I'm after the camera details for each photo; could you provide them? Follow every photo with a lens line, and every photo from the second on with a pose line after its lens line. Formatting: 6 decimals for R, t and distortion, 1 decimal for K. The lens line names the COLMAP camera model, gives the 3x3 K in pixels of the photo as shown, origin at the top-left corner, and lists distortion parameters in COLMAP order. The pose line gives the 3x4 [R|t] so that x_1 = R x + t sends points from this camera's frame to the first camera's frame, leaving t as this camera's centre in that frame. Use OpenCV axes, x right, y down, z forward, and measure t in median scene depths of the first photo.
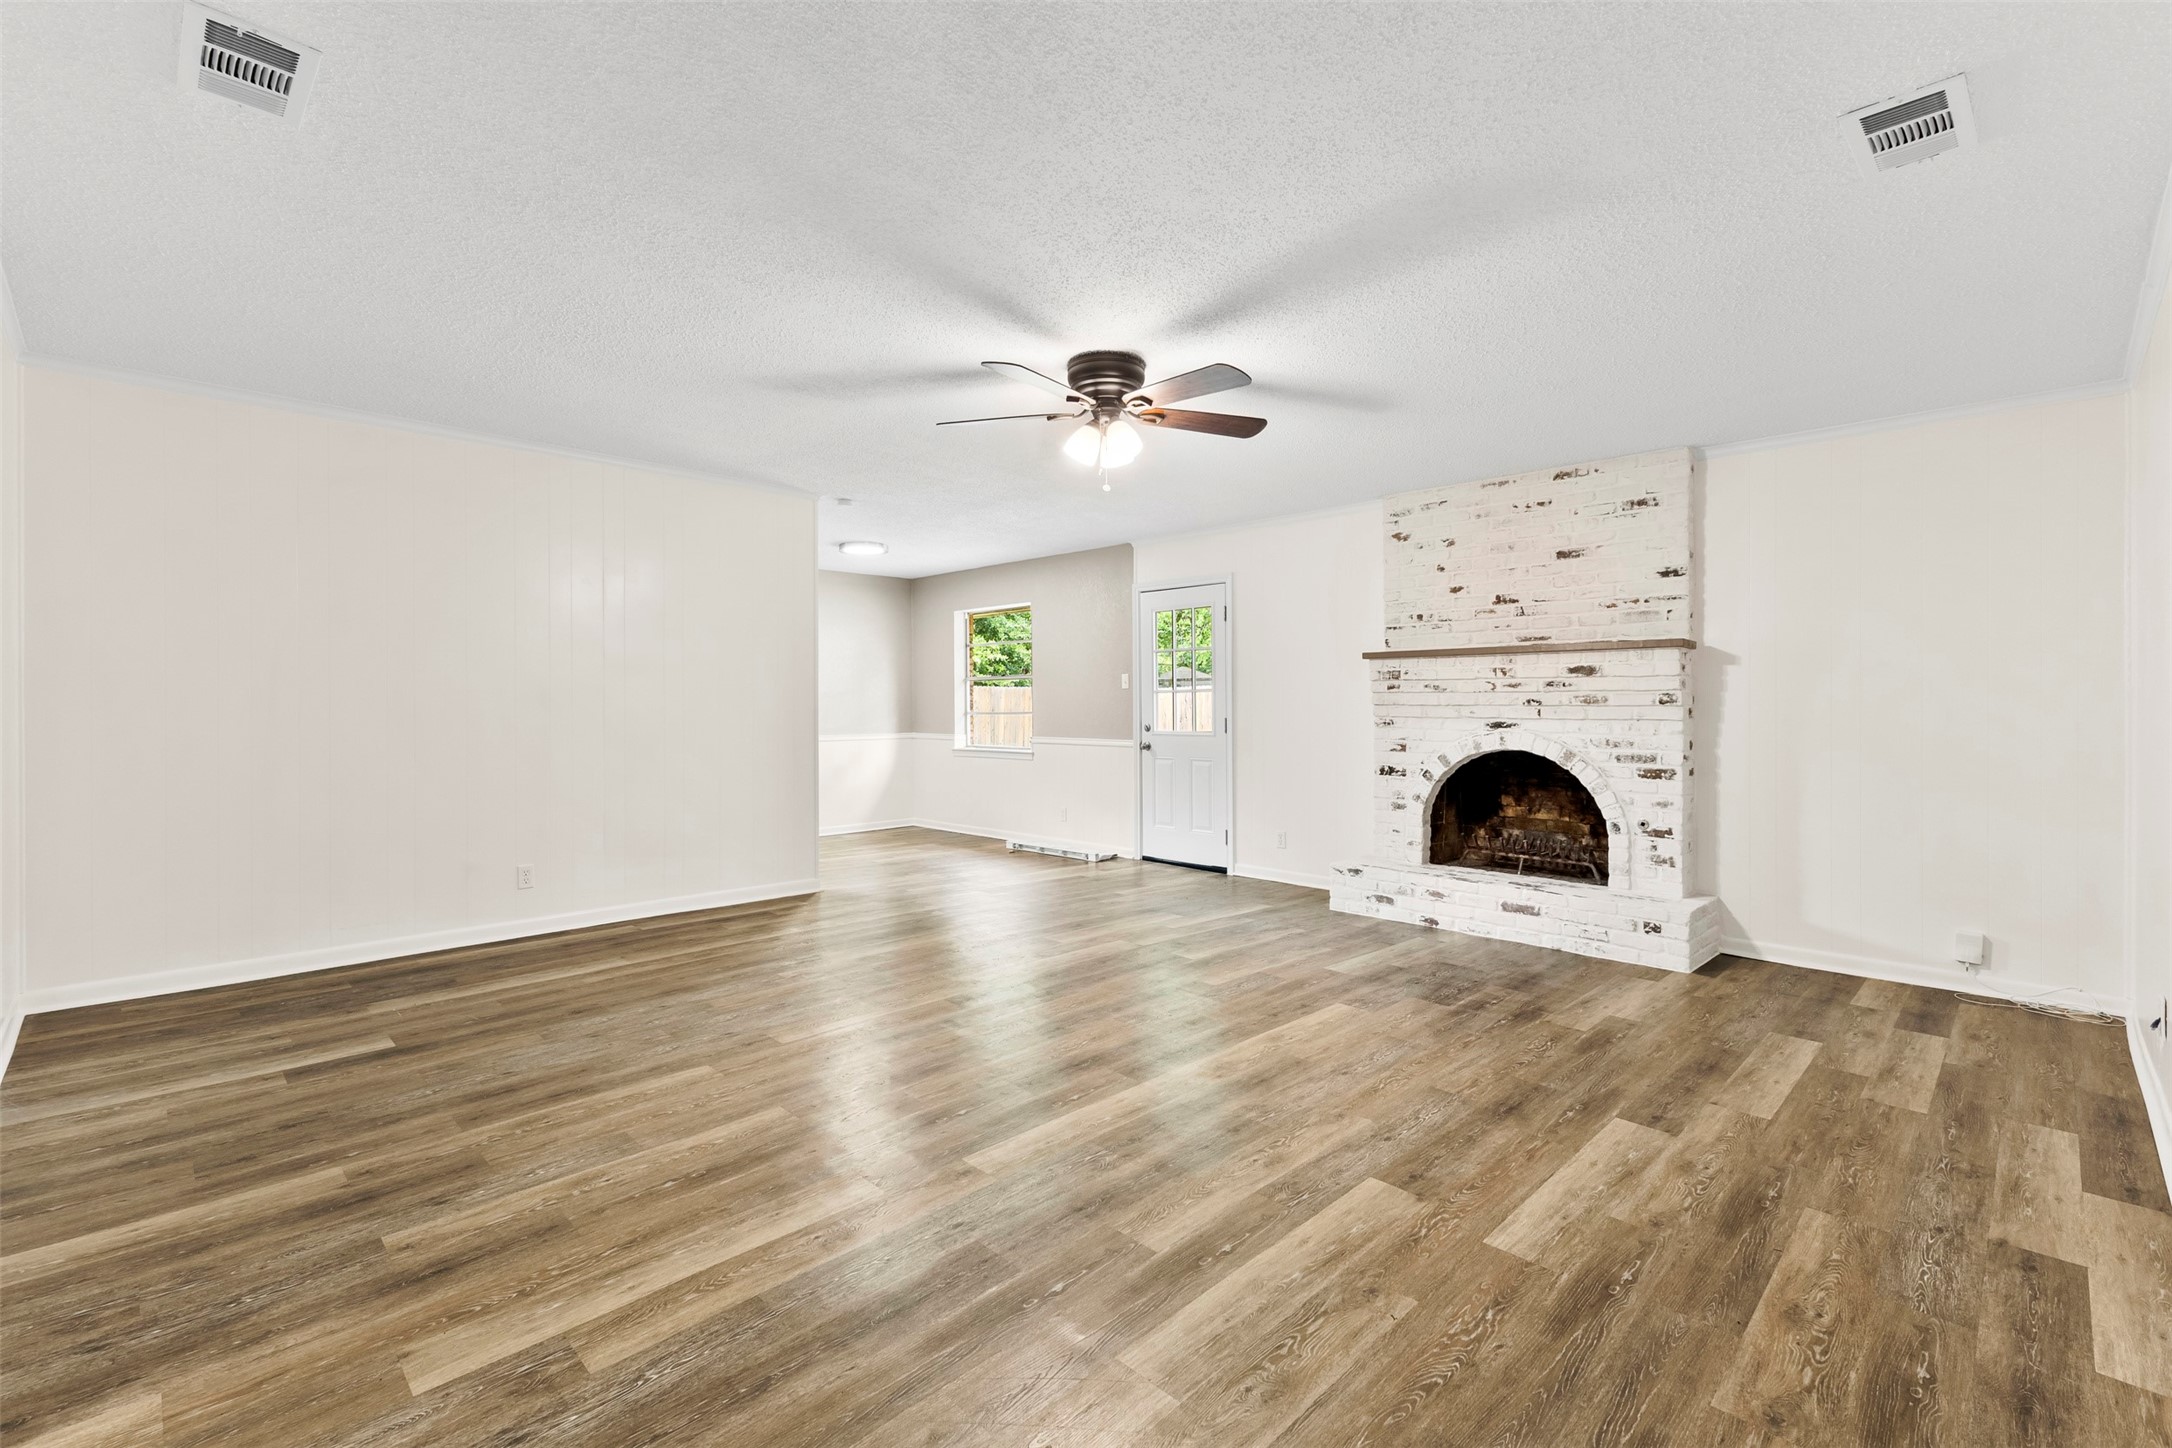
lens RADIAL K [[963.4, 0, 1079.5], [0, 963.4, 713.7], [0, 0, 1]] dist [0.018446, -0.002106]
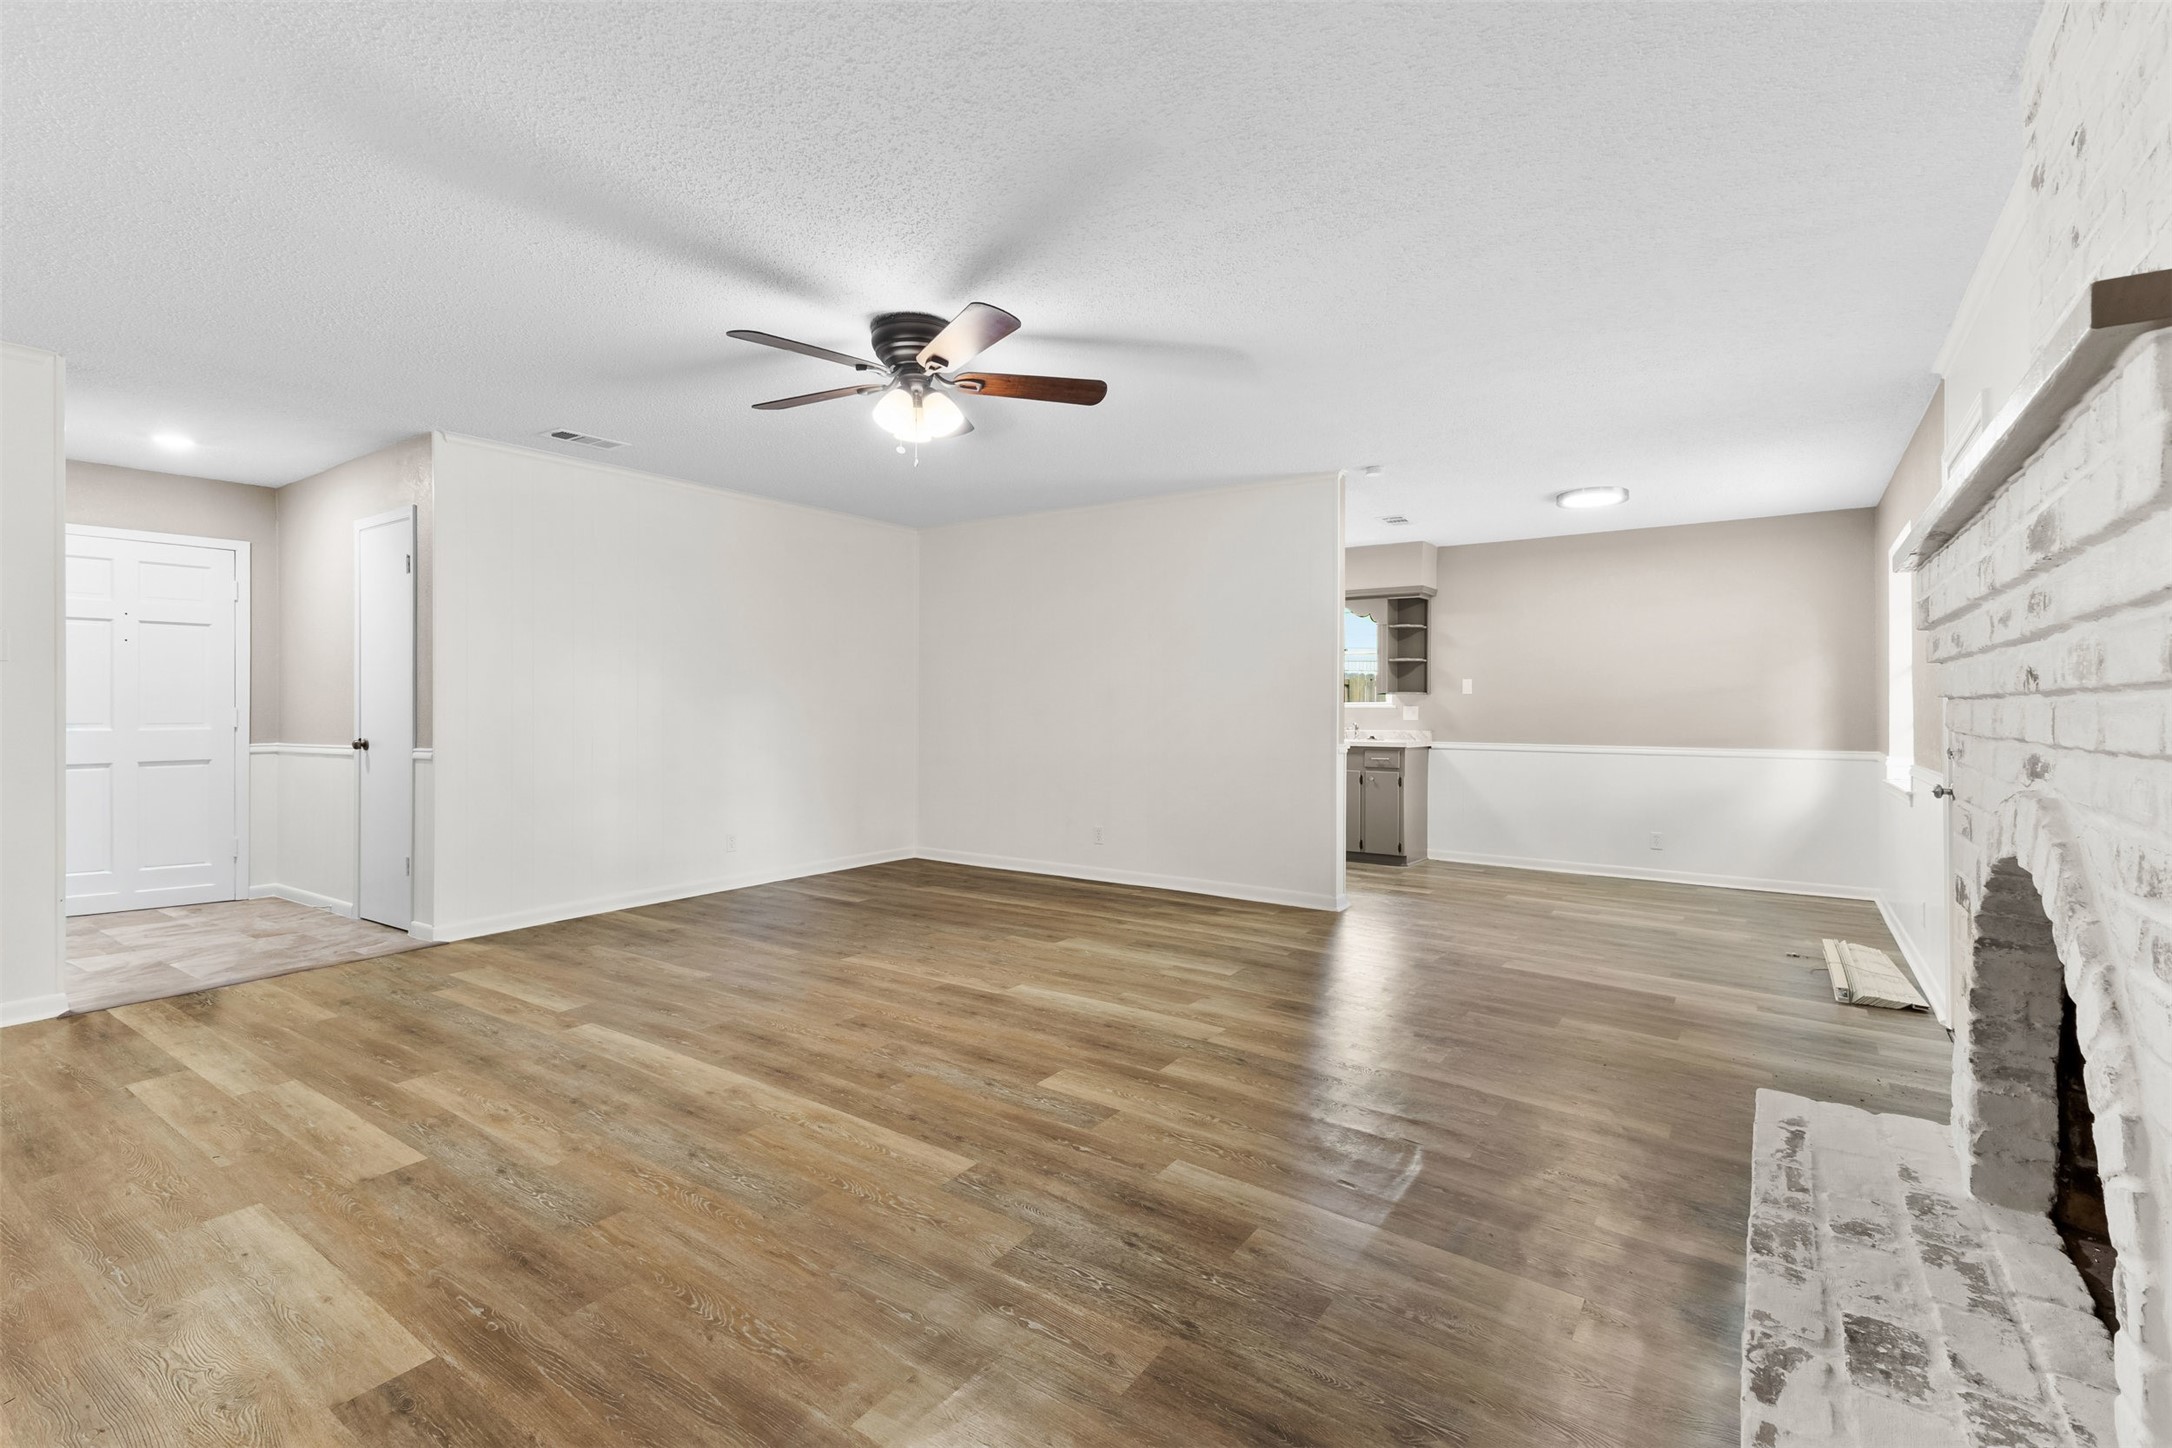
lens RADIAL K [[971.1, 0, 1085.8], [0, 971.1, 707.0], [0, 0, 1]] dist [0.021947, -0.004379]
pose [[0.171973, -0.001507, -0.985100, 0.744589], [-0.012955, 0.999909, -0.003791, -0.000768], [0.985016, 0.013414, 0.171938, 0.774987]]
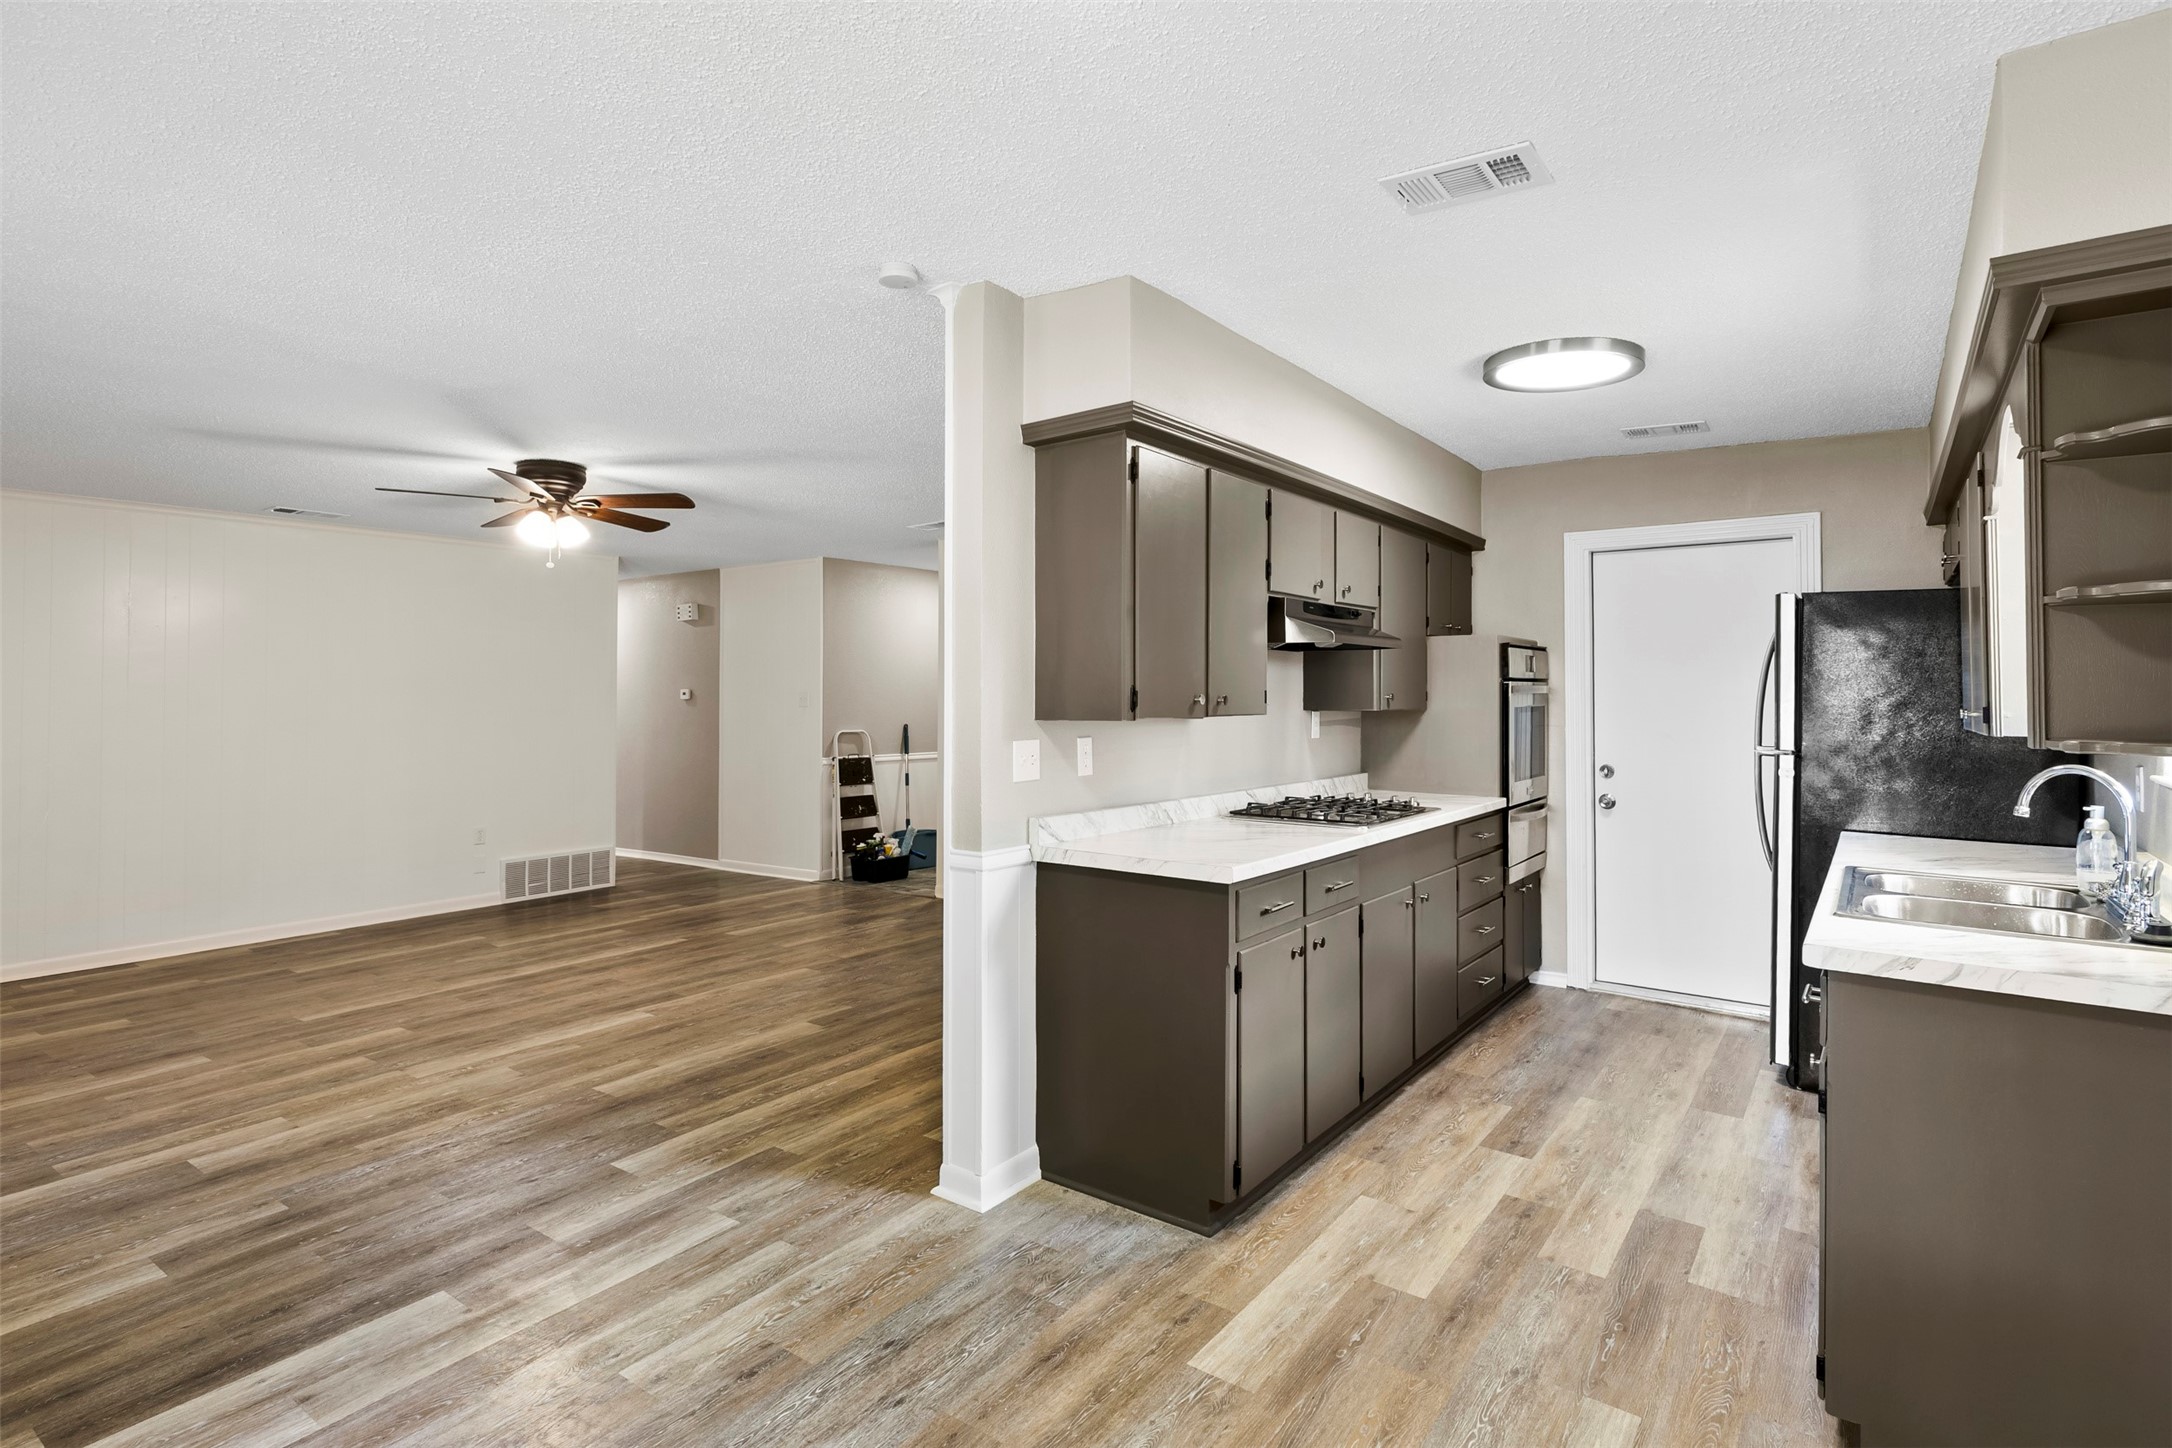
lens RADIAL K [[1077.0, 0, 1097.8], [0, 1077.0, 692.0], [0, 0, 1]] dist [-0.000532, -0.001314]
pose [[-0.984395, 0.001352, -0.175967, -0.321976], [0.000693, 0.999993, 0.003810, -0.060070], [0.175971, 0.003629, -0.984389, 1.902075]]
